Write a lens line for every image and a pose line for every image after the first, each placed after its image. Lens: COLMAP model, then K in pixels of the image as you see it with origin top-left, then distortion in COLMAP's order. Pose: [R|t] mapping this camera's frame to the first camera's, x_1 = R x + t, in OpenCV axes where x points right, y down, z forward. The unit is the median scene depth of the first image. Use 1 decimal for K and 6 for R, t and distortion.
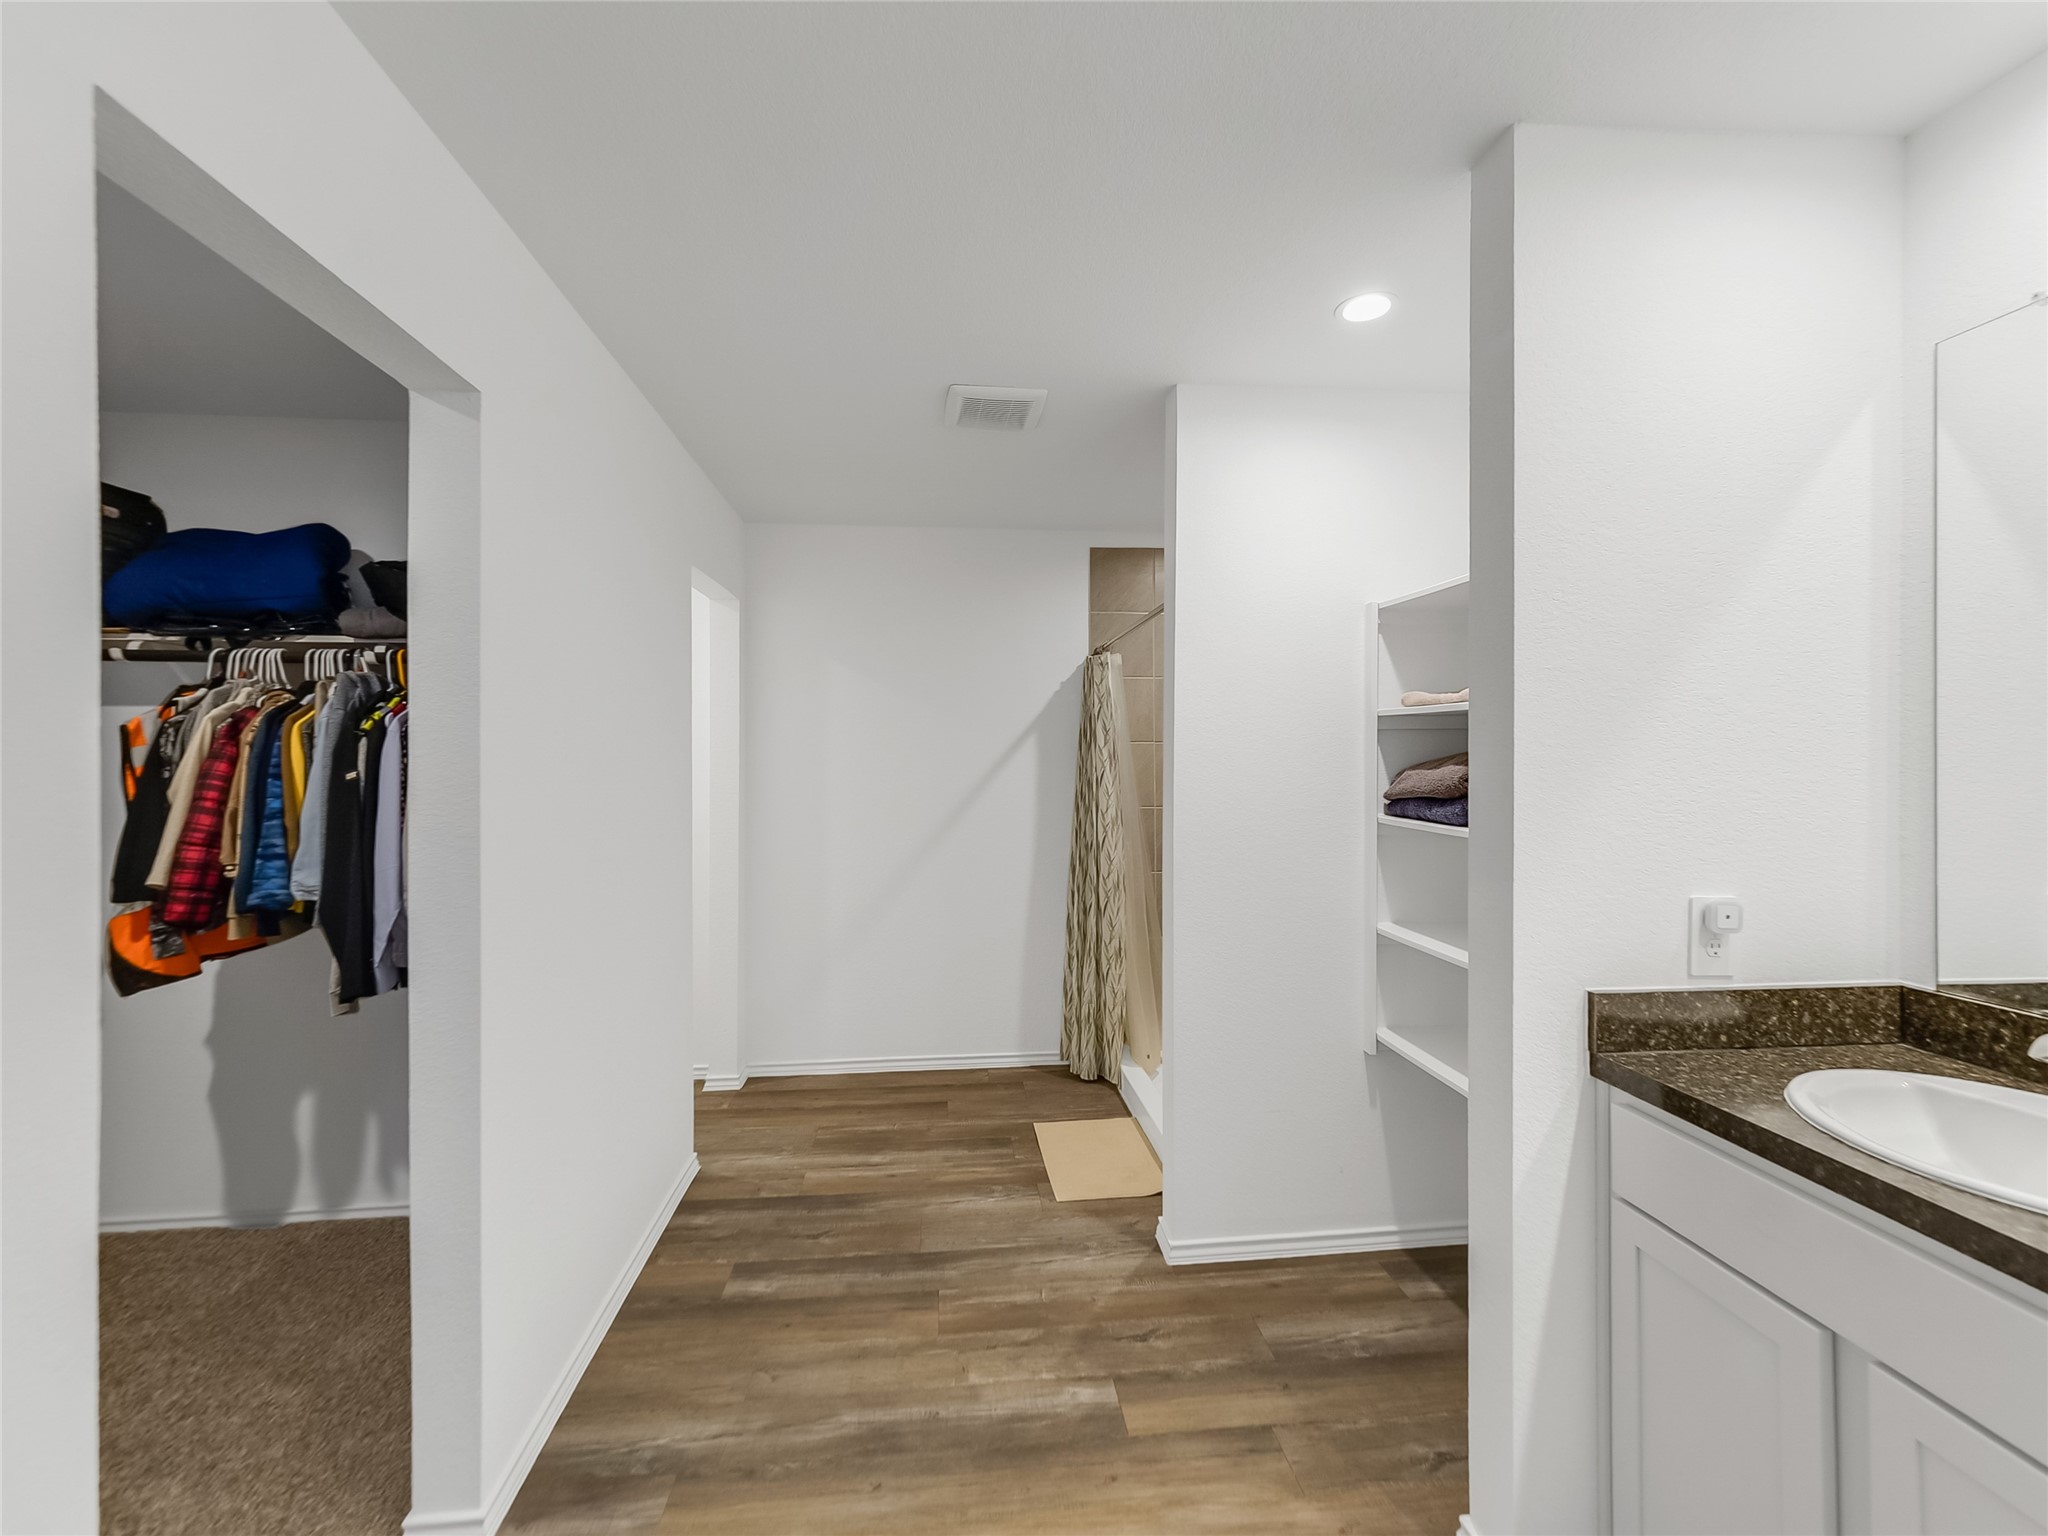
lens RADIAL K [[885.5, 0, 1032.1], [0, 885.5, 771.4], [0, 0, 1]] dist [0.002678, 0.000182]
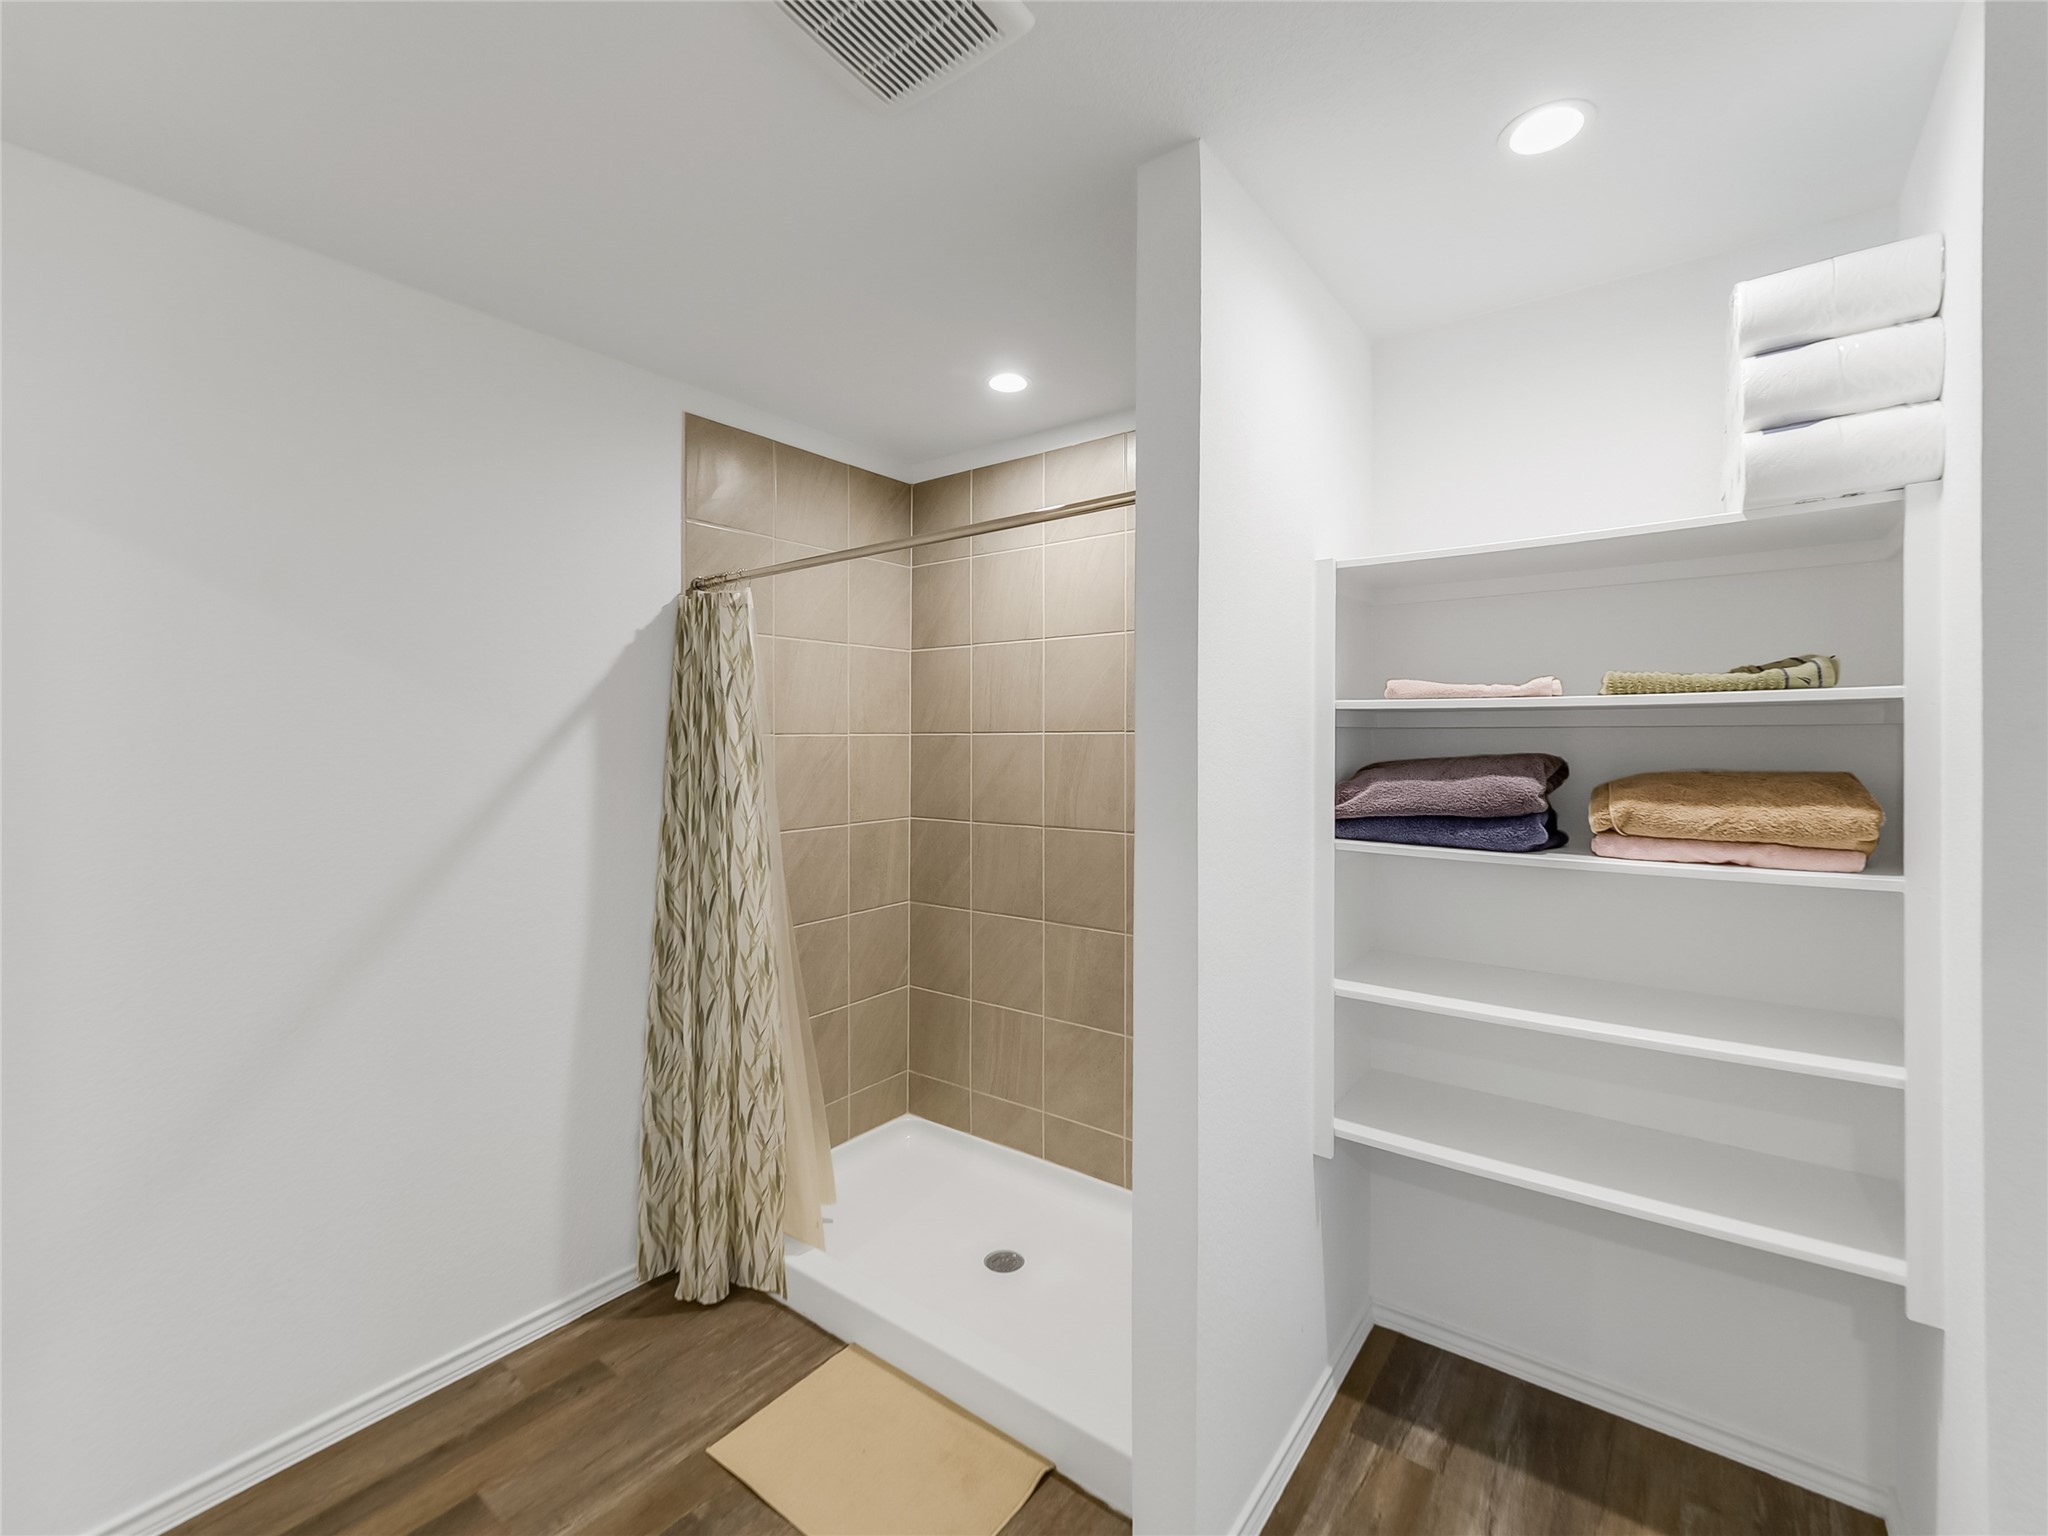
lens RADIAL K [[857.6, 0, 1024.0], [0, 857.6, 768.0], [0, 0, 1]] dist [0.000215, 0.000066]
pose [[0.682710, 0.009436, 0.730629, -0.327655], [0.001416, 0.999898, -0.014237, -0.002197], [-0.730688, 0.010754, 0.682627, 0.676012]]
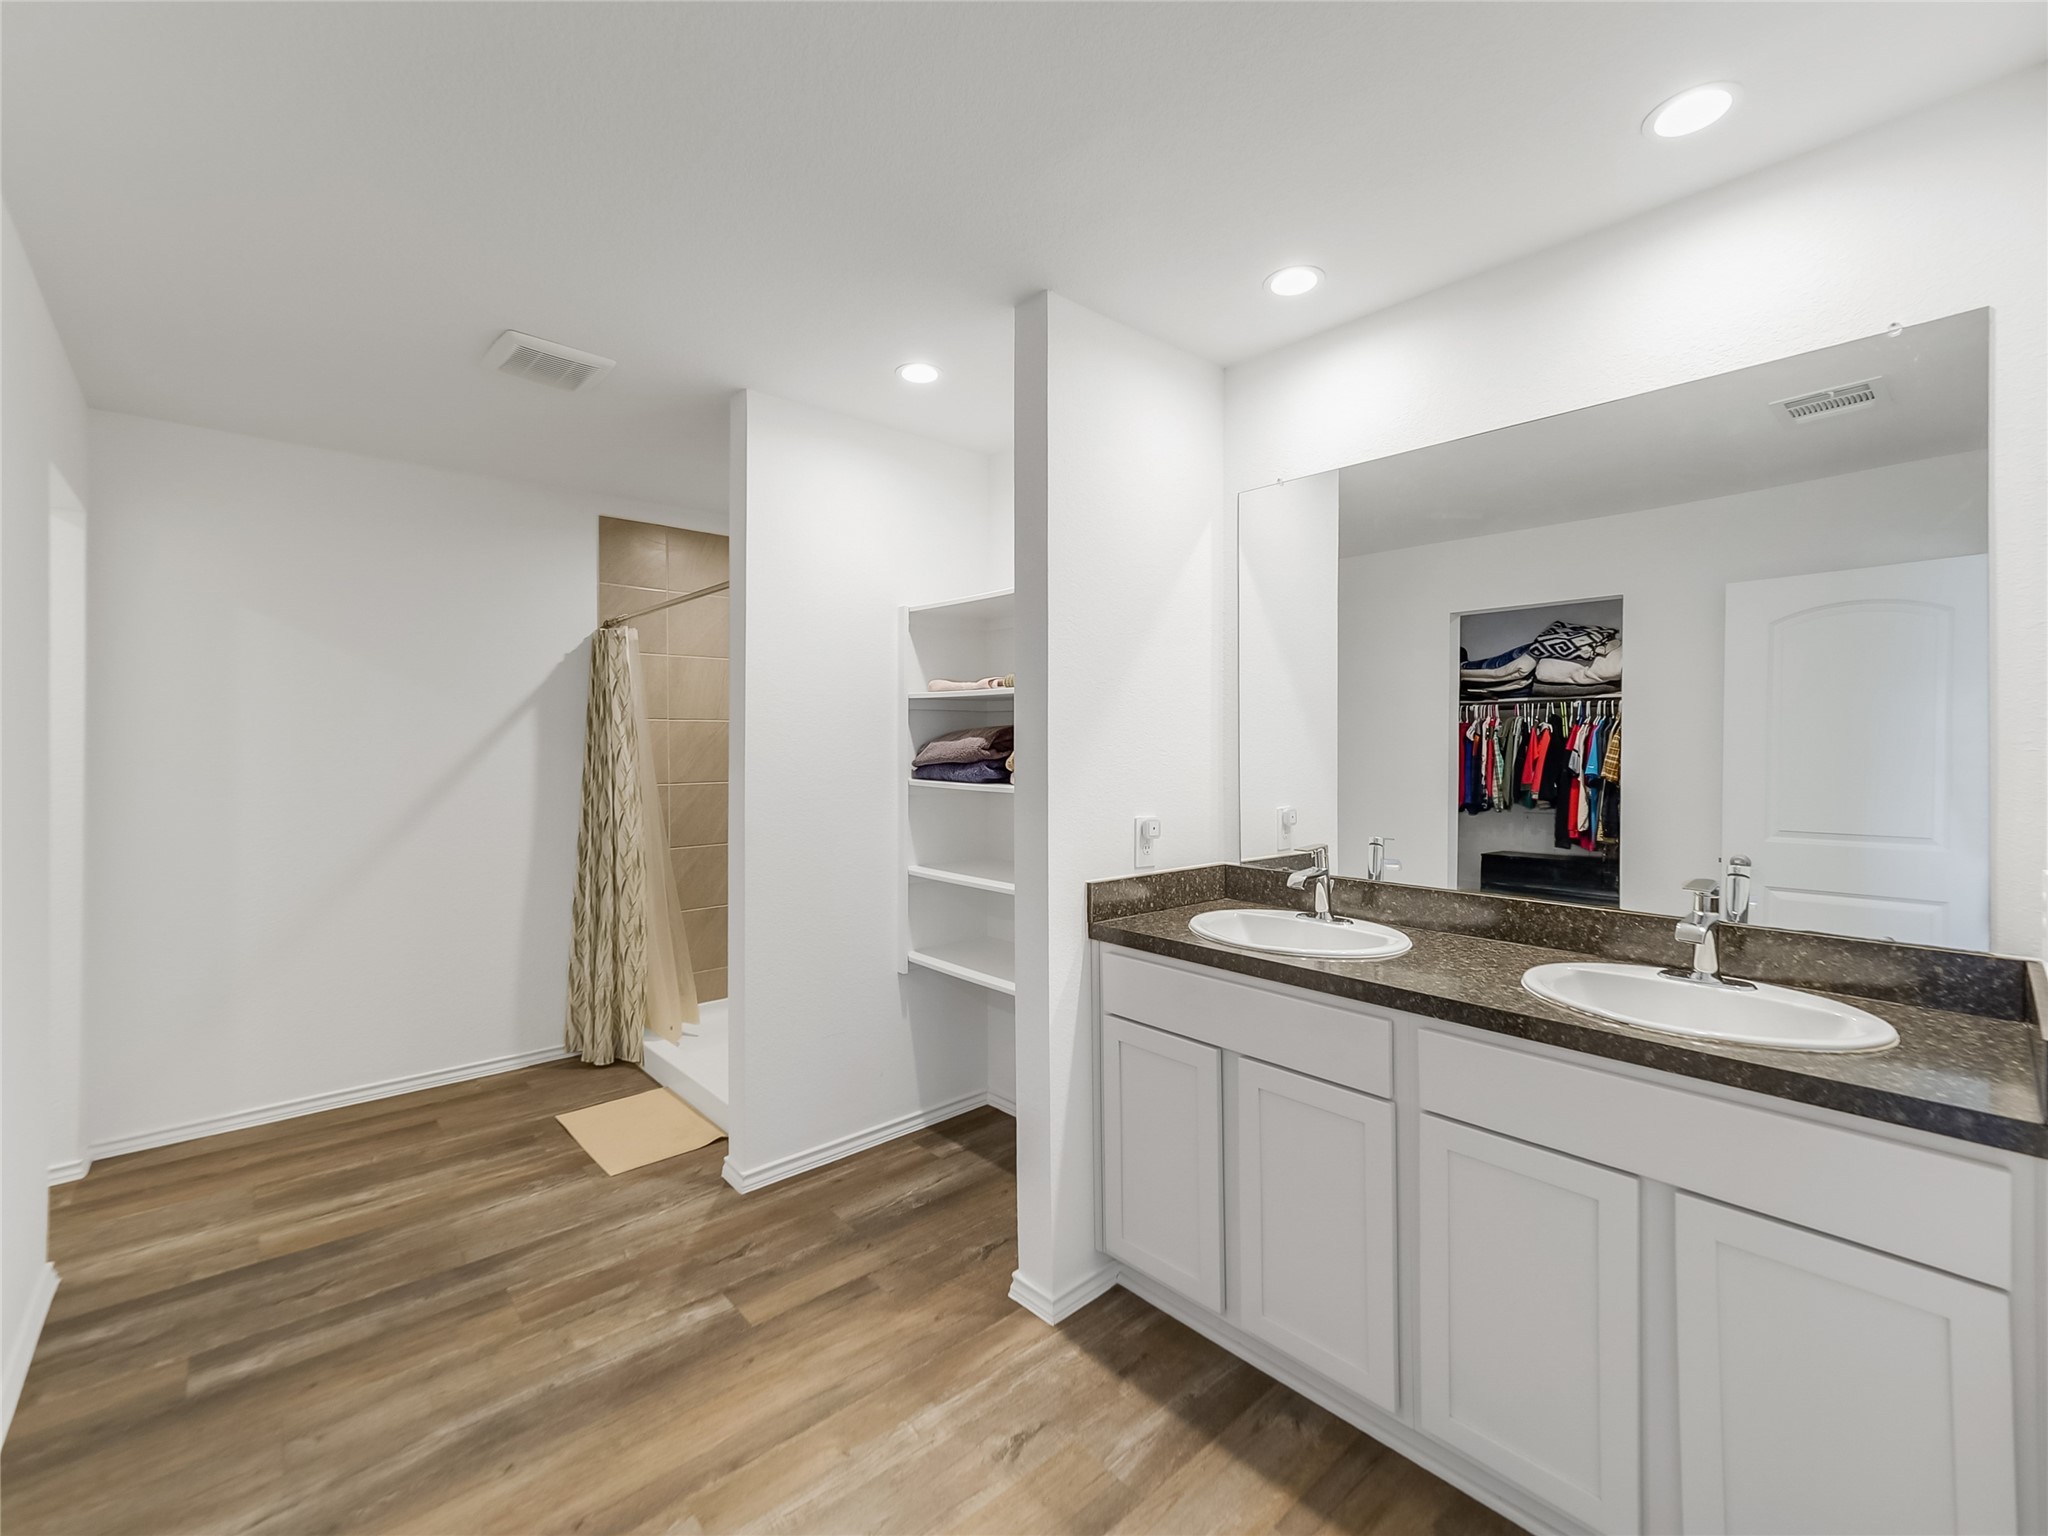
lens RADIAL K [[870.2, 0, 1028.1], [0, 870.2, 752.7], [0, 0, 1]] dist [0.000956, -0.000608]
pose [[0.804439, 0.003861, 0.594023, -0.195489], [0.004299, 0.999915, -0.012321, 0.028733], [-0.594020, 0.012465, 0.804353, -0.073753]]
